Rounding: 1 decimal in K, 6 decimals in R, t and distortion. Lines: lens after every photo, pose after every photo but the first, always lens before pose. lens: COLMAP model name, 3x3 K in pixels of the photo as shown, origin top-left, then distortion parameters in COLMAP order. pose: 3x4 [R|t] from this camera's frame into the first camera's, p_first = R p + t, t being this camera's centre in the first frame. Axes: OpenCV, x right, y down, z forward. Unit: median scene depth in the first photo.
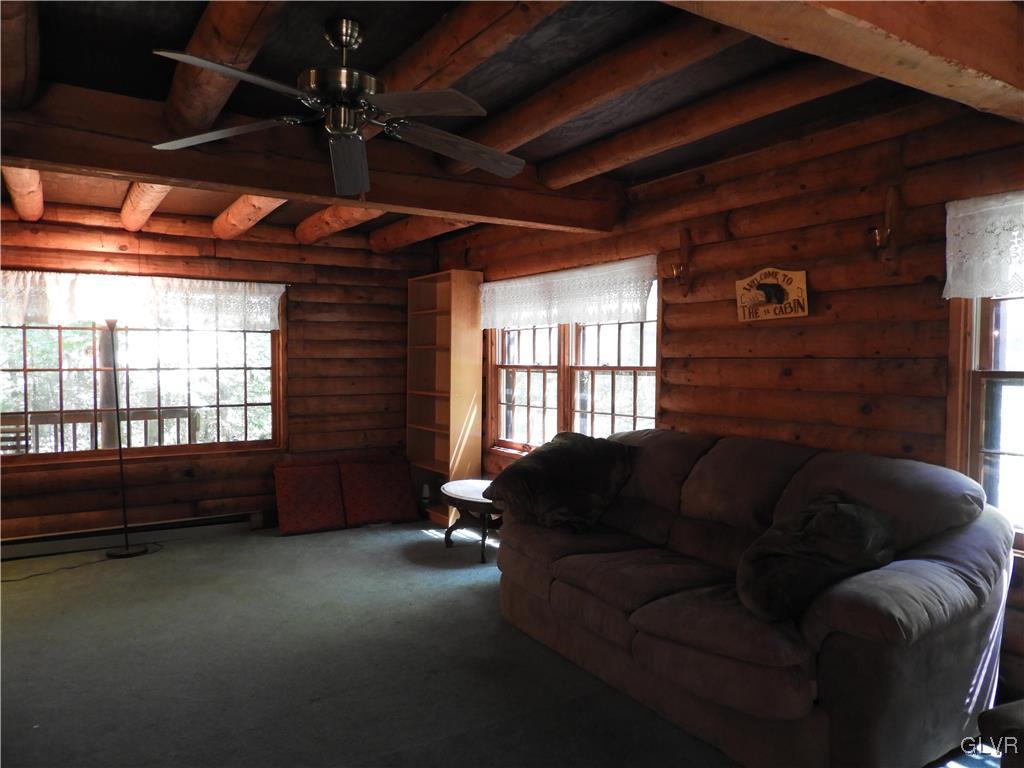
lens RADIAL K [[725.7, 0, 515.1], [0, 725.7, 386.1], [0, 0, 1]] dist [0.010016, -0.007538]
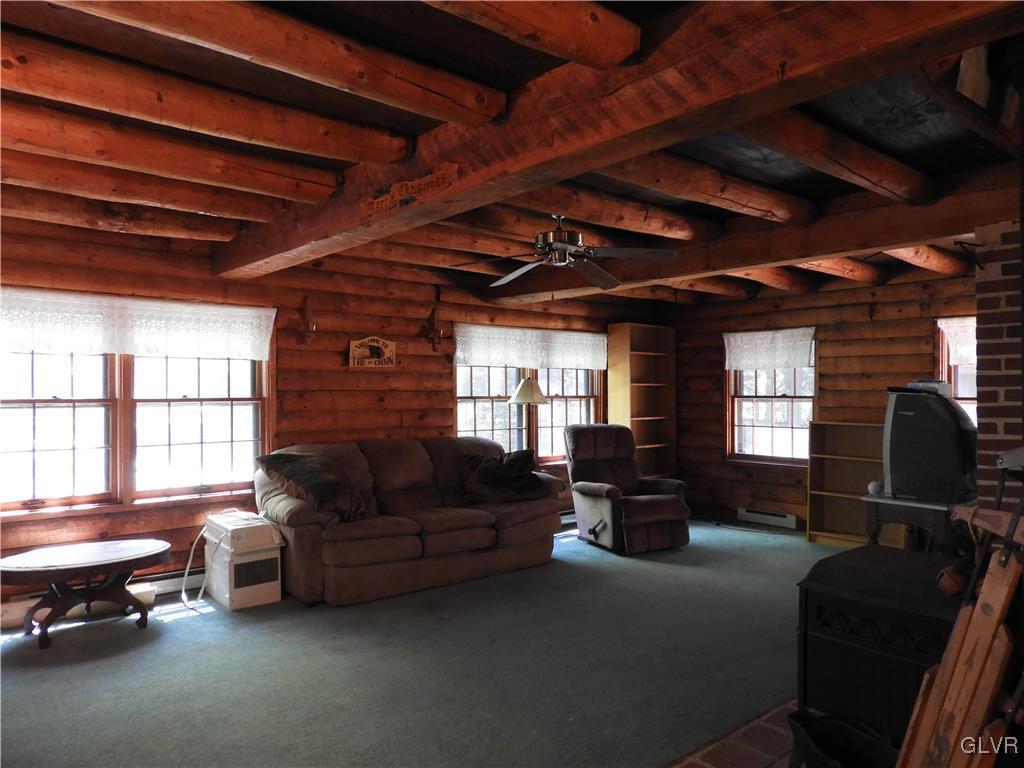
lens RADIAL K [[725.7, 0, 515.1], [0, 725.7, 386.1], [0, 0, 1]] dist [0.010016, -0.007538]
pose [[-0.163634, 0.007966, 0.986489, -1.324573], [0.037211, 0.999306, -0.001897, -0.034264], [-0.985819, 0.036398, -0.163817, 0.952212]]
